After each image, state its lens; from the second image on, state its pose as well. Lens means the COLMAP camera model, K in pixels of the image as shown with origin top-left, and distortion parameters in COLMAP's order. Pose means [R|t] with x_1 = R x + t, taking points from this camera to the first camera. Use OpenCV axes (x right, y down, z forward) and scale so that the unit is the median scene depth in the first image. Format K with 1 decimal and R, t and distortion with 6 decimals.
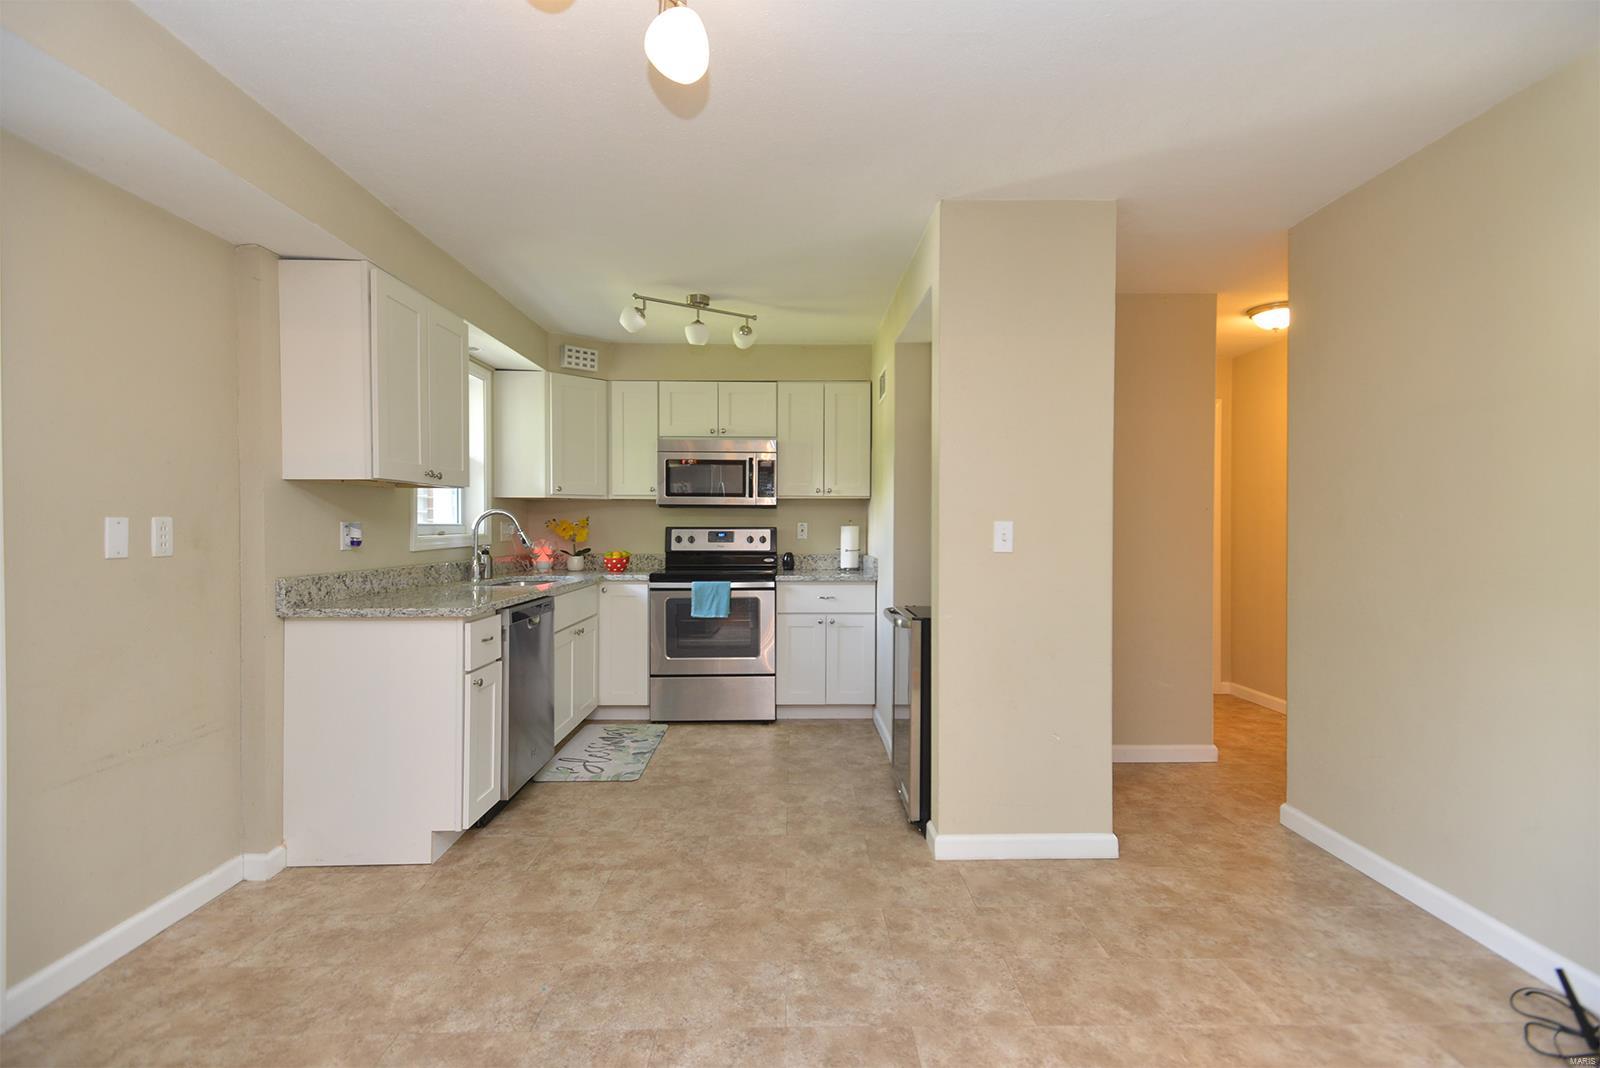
lens RADIAL K [[745.9, 0, 806.6], [0, 745.9, 534.2], [0, 0, 1]] dist [0.021648, -0.007210]
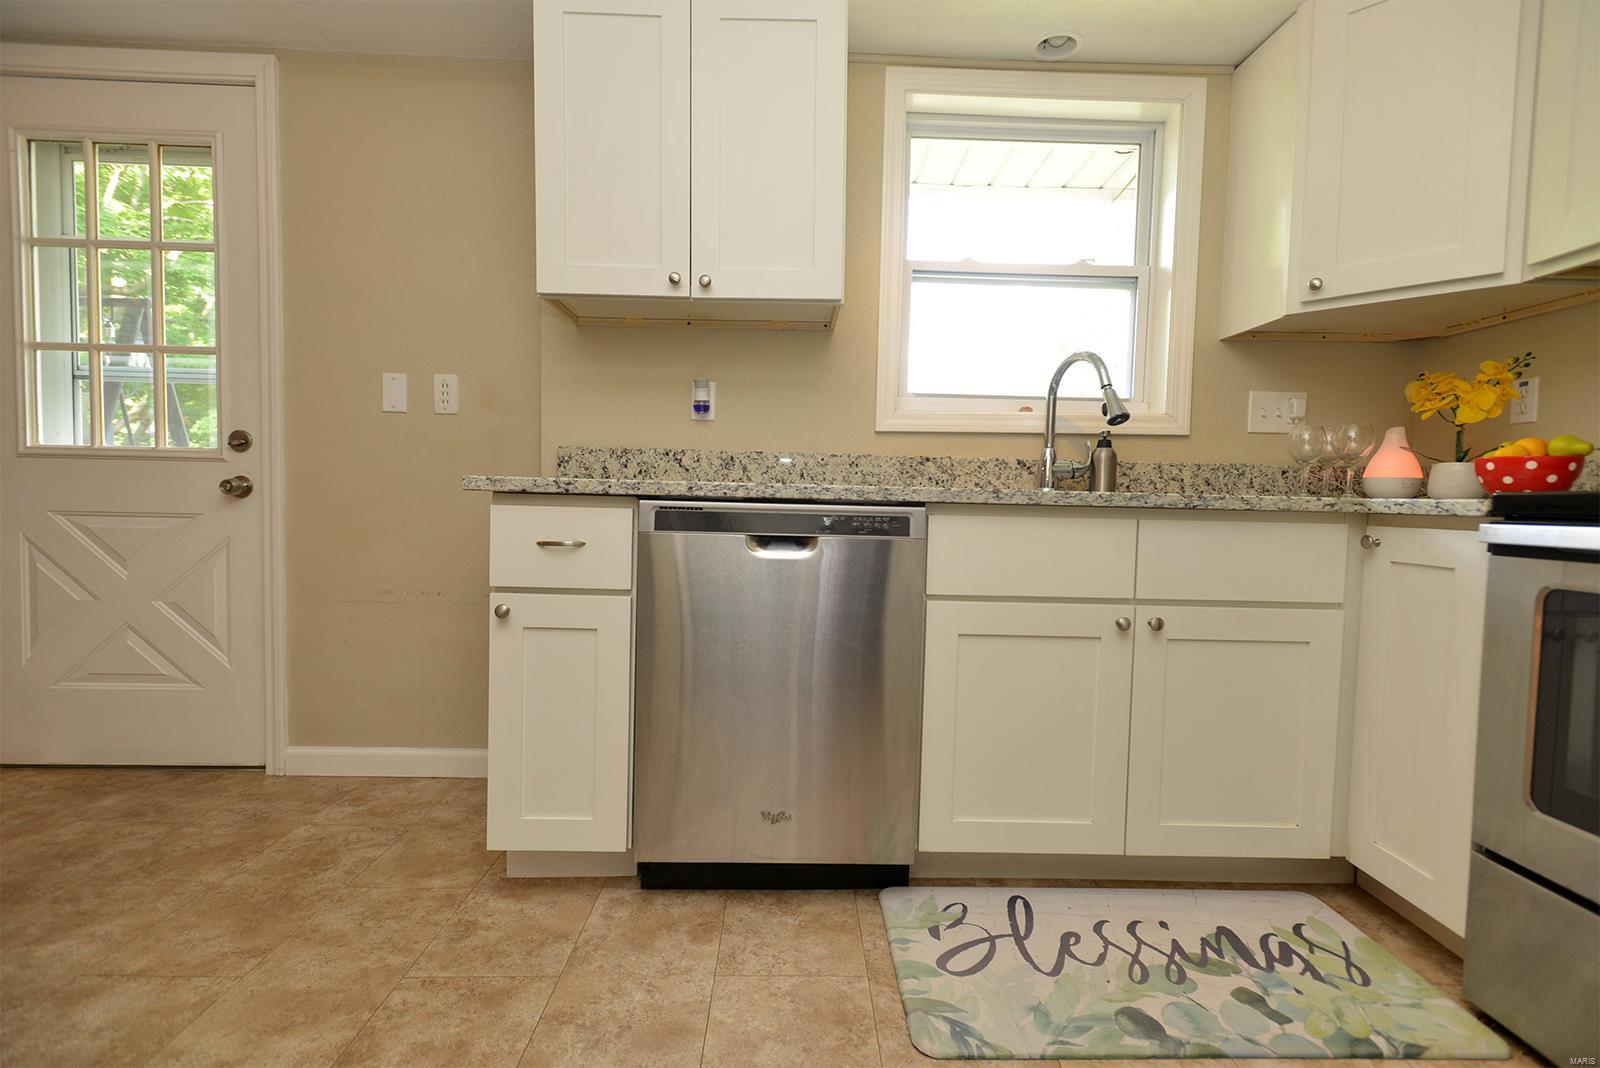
lens RADIAL K [[745.9, 0, 806.6], [0, 745.9, 534.2], [0, 0, 1]] dist [0.021648, -0.007210]
pose [[0.005012, 0.045623, -0.998946, 0.124247], [-0.033847, 0.998394, 0.045428, 0.101651], [0.999414, 0.033583, 0.006548, 1.169229]]
